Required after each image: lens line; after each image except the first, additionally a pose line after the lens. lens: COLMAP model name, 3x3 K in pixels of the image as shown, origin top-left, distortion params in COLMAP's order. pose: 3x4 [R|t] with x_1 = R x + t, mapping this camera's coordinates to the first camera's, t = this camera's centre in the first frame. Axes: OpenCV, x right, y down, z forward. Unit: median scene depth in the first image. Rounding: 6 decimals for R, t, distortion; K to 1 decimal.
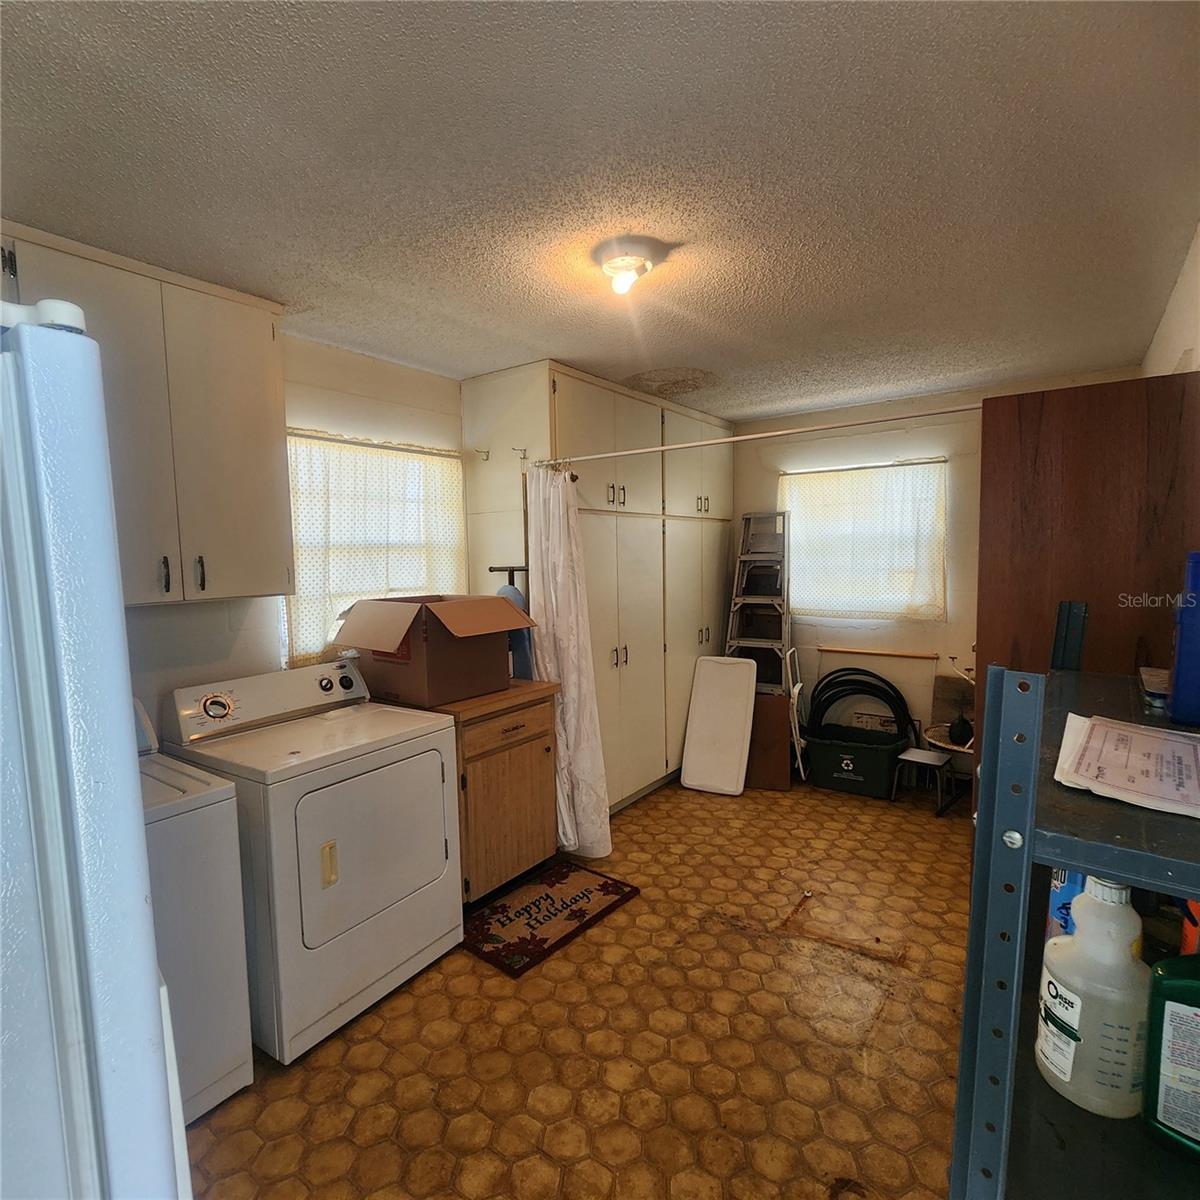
lens RADIAL K [[654.6, 0, 599.0], [0, 654.6, 601.0], [0, 0, 1]] dist [0.002403, -0.000965]
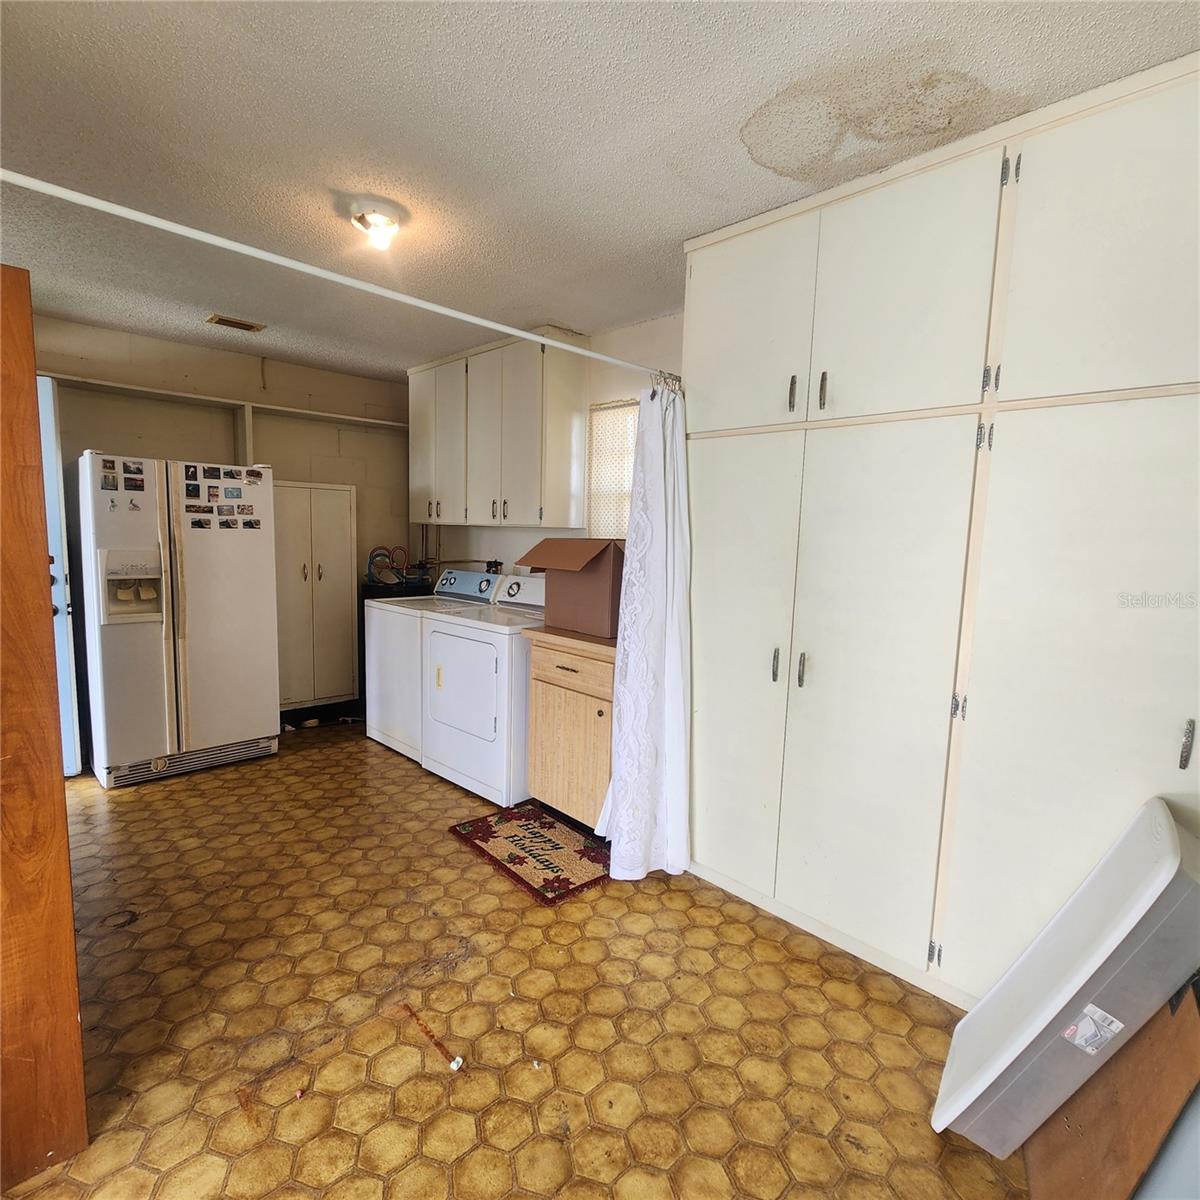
lens RADIAL K [[654.6, 0, 599.0], [0, 654.6, 603.5], [0, 0, 1]] dist [0.002403, -0.000965]
pose [[-0.180509, 0.124178, -0.975703, 0.867121], [-0.100197, 0.984516, 0.143836, -0.058766], [0.978456, 0.123726, -0.165272, 1.243825]]
